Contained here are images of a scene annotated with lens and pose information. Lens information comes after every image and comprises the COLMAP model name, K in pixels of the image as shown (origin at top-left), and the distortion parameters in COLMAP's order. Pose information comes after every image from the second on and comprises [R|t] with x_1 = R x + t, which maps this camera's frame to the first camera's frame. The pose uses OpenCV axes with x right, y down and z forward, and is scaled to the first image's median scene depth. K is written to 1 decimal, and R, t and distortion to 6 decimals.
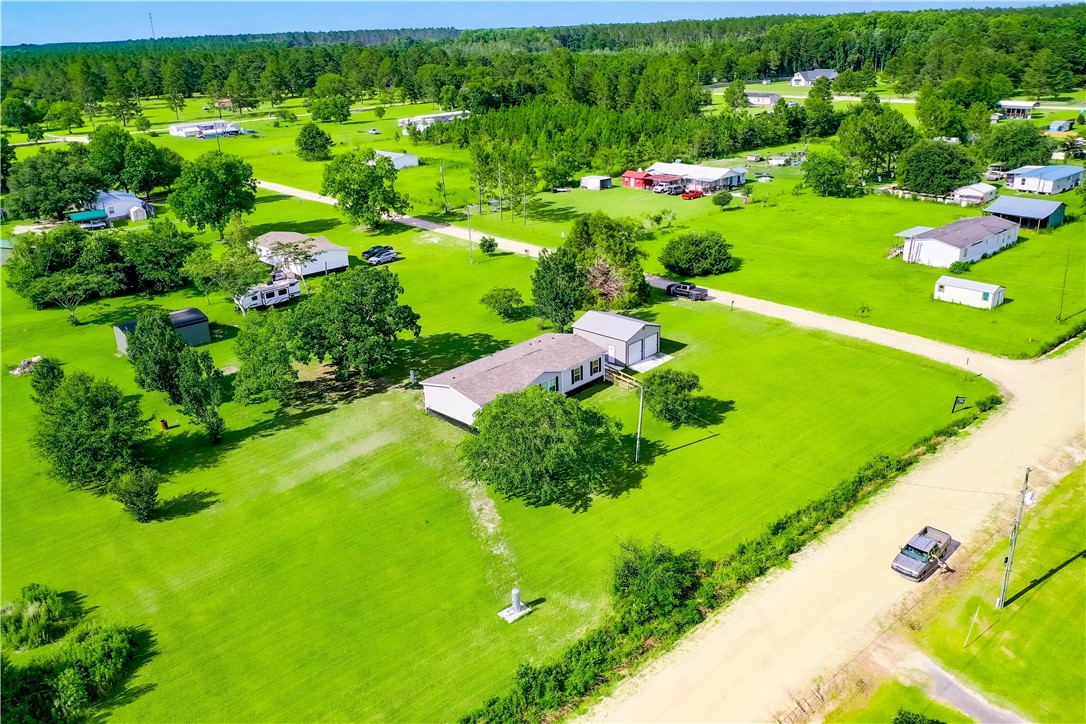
lens RADIAL K [[868.3, 0, 539.4], [0, 868.3, 361.5], [0, 0, 1]] dist [0.002279, 0.001735]
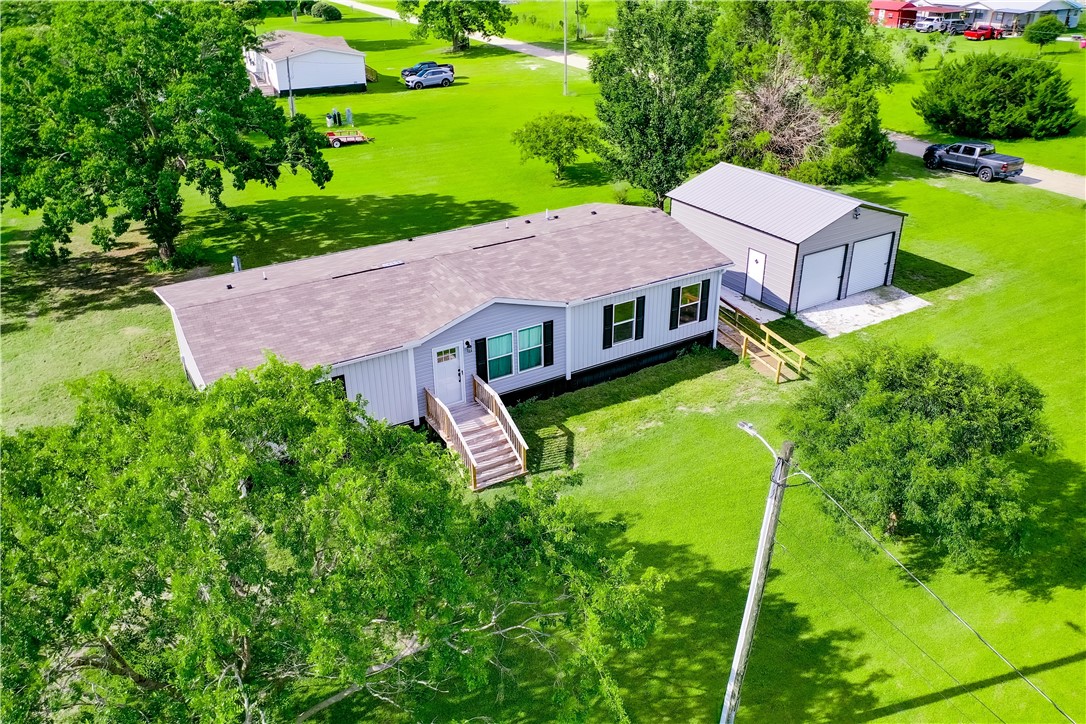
lens RADIAL K [[858.9, 0, 538.2], [0, 858.9, 355.8], [0, 0, 1]] dist [0.002255, 0.006363]
pose [[0.964581, 0.136530, -0.225704, 0.078464], [-0.114072, 0.987389, 0.109773, -0.003953], [0.237845, -0.080138, 0.967992, 0.595500]]
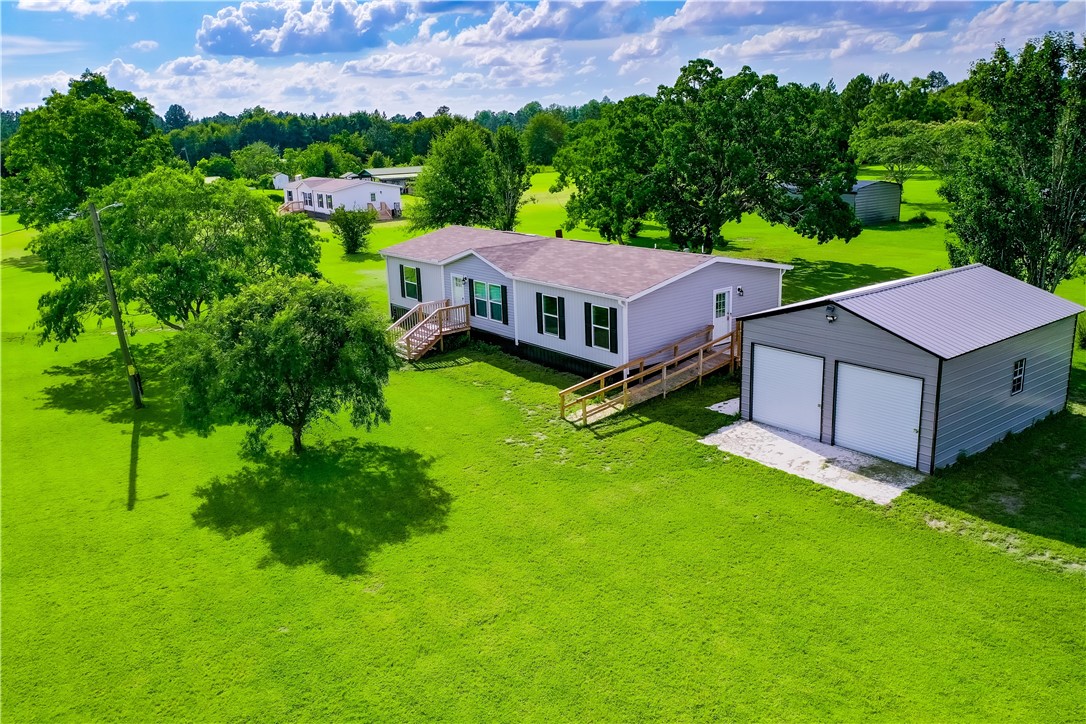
lens RADIAL K [[855.9, 0, 539.4], [0, 855.9, 358.6], [0, 0, 1]] dist [0.007068, -0.002079]
pose [[-0.157931, 0.288593, -0.944337, 0.353082], [-0.322747, 0.888727, 0.325575, -0.076798], [0.933216, 0.356200, -0.047215, 0.905873]]
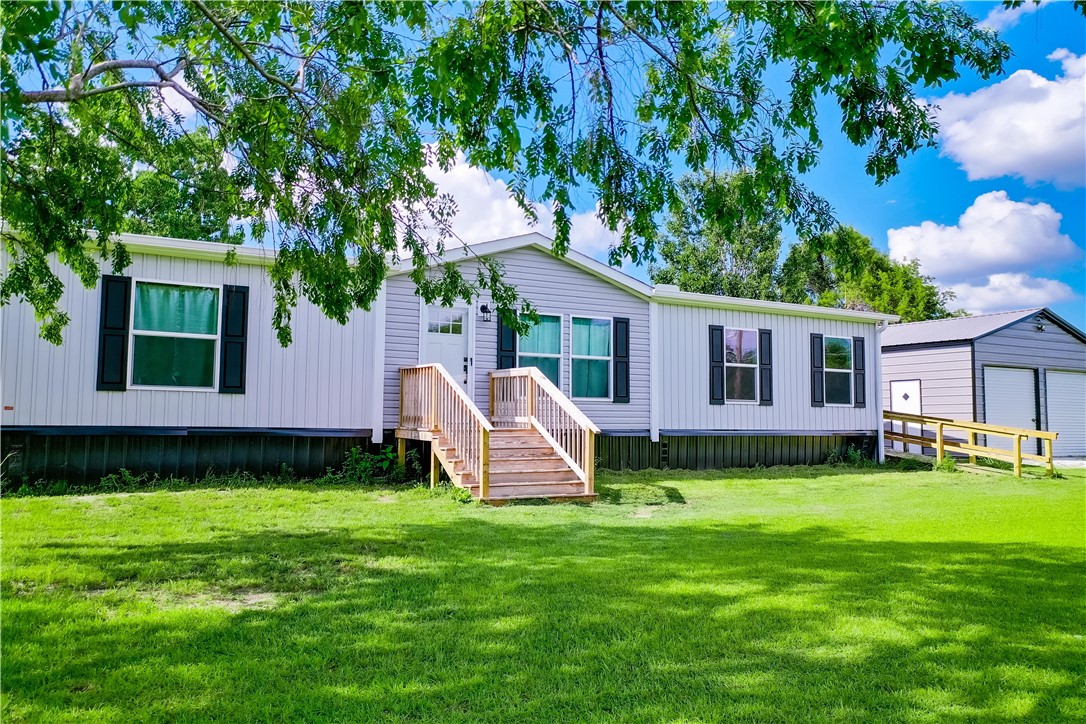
lens RADIAL K [[868.3, 0, 539.4], [0, 868.3, 361.5], [0, 0, 1]] dist [0.002279, 0.001735]
pose [[0.960659, 0.020896, -0.276942, 0.048308], [-0.136840, 0.903340, -0.406511, 0.091536], [0.241679, 0.428416, 0.870661, 0.721804]]
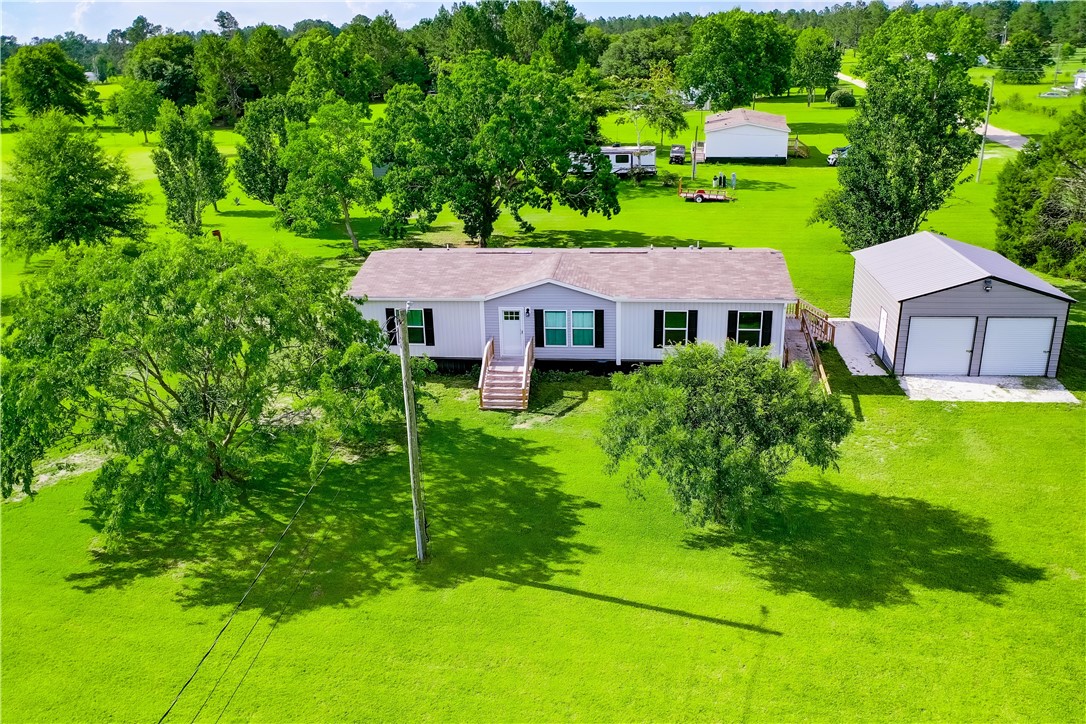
lens RADIAL K [[868.3, 0, 539.4], [0, 868.3, 361.5], [0, 0, 1]] dist [0.002279, 0.001735]
pose [[0.603924, 0.292459, -0.741447, 0.268717], [-0.283321, 0.948264, 0.143265, -0.008556], [0.744986, 0.123546, 0.655540, 0.620192]]
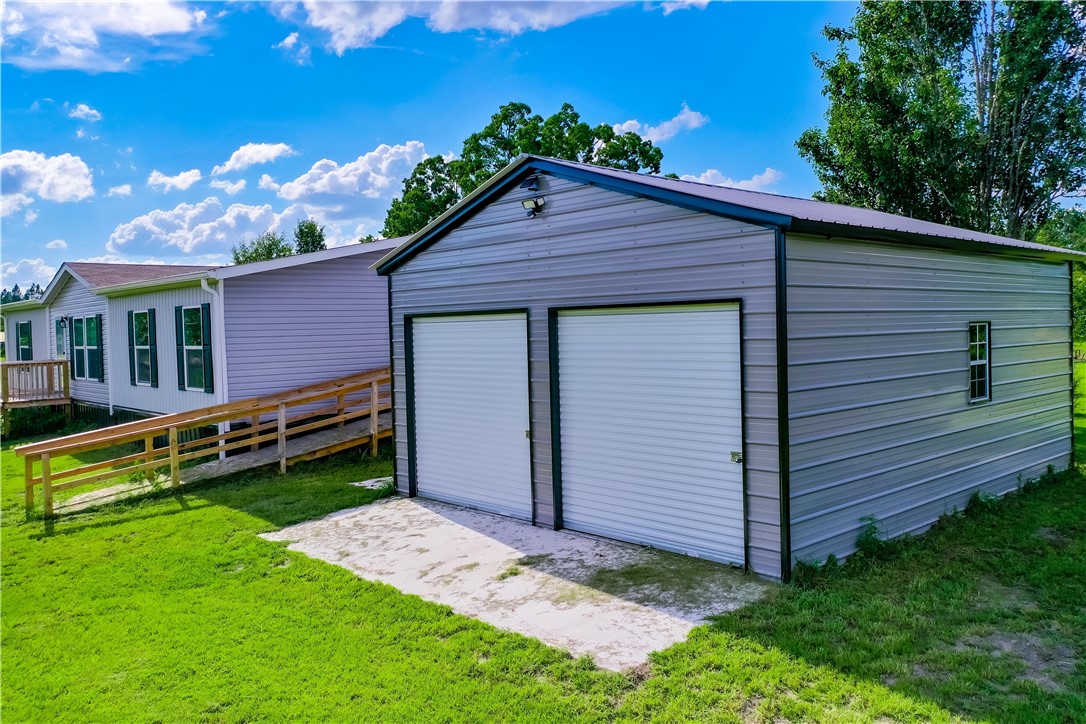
lens RADIAL K [[855.9, 0, 539.4], [0, 855.9, 358.6], [0, 0, 1]] dist [0.007068, -0.002079]
pose [[-0.072717, 0.063686, -0.995317, 0.213395], [-0.343671, 0.935240, 0.084950, -0.028474], [0.936271, 0.348239, -0.046121, 0.976340]]
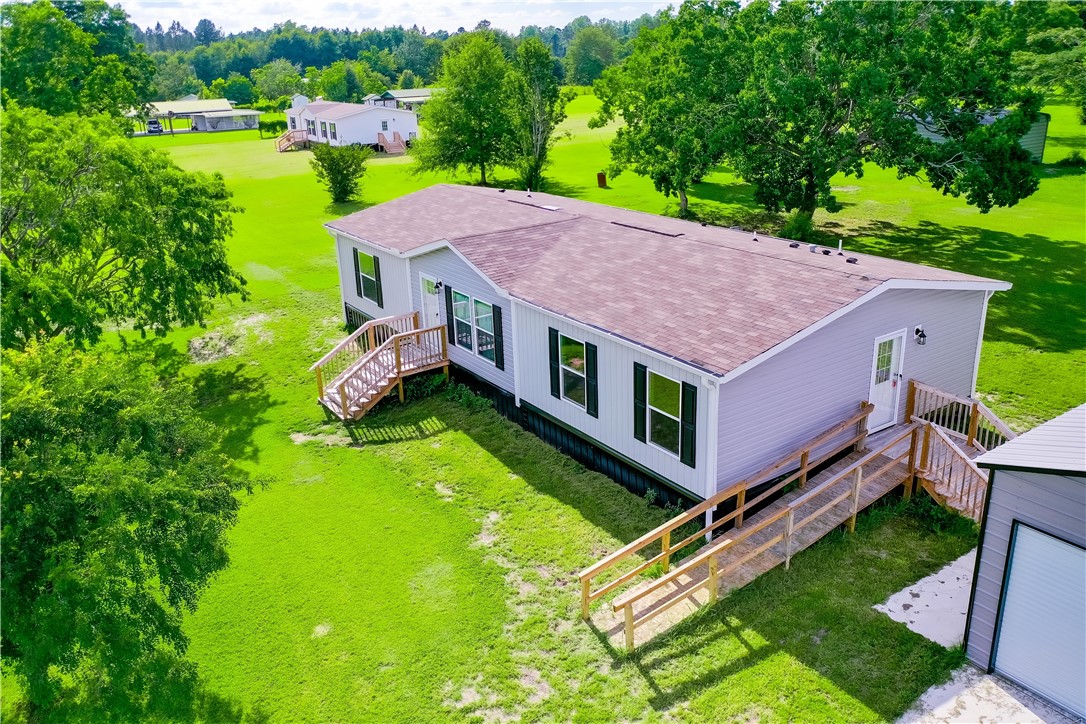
lens RADIAL K [[855.9, 0, 539.4], [0, 855.9, 358.6], [0, 0, 1]] dist [0.007068, -0.002079]
pose [[-0.210774, 0.366909, -0.906064, 0.206624], [-0.317086, 0.851107, 0.418417, -0.063650], [0.924679, 0.375492, -0.063049, 0.892499]]
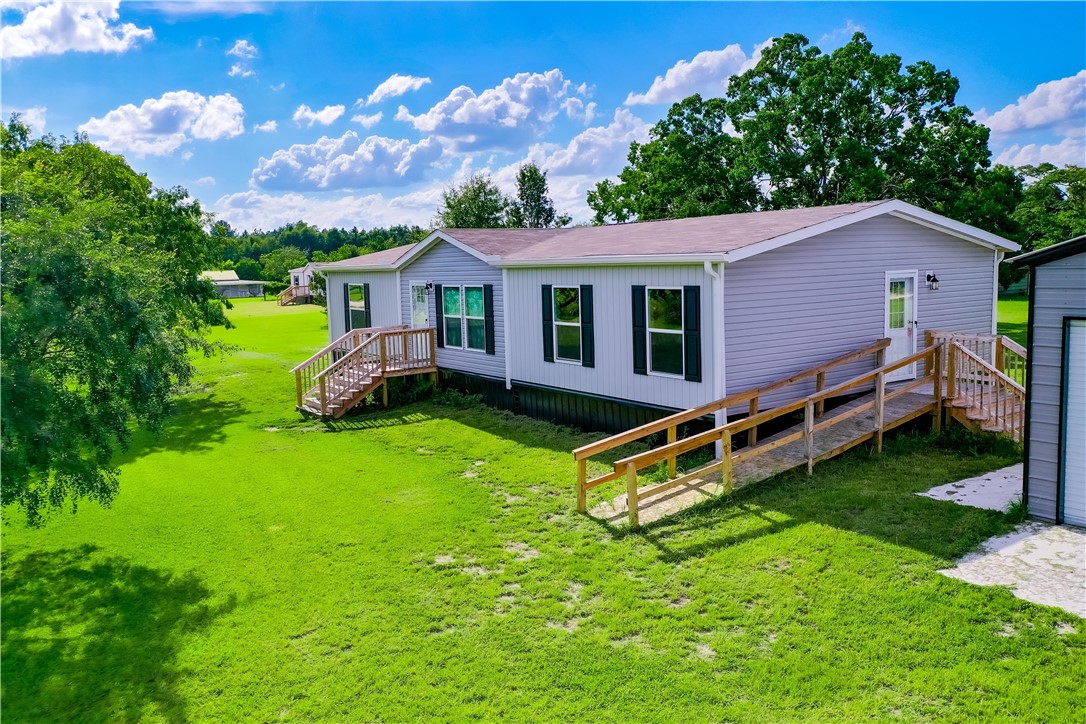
lens RADIAL K [[858.9, 0, 538.2], [0, 858.9, 355.8], [0, 0, 1]] dist [0.002255, 0.006363]
pose [[-0.209364, 0.142837, -0.967349, 0.209508], [-0.323293, 0.923530, 0.206337, -0.014539], [0.922848, 0.355937, -0.147176, 0.911042]]
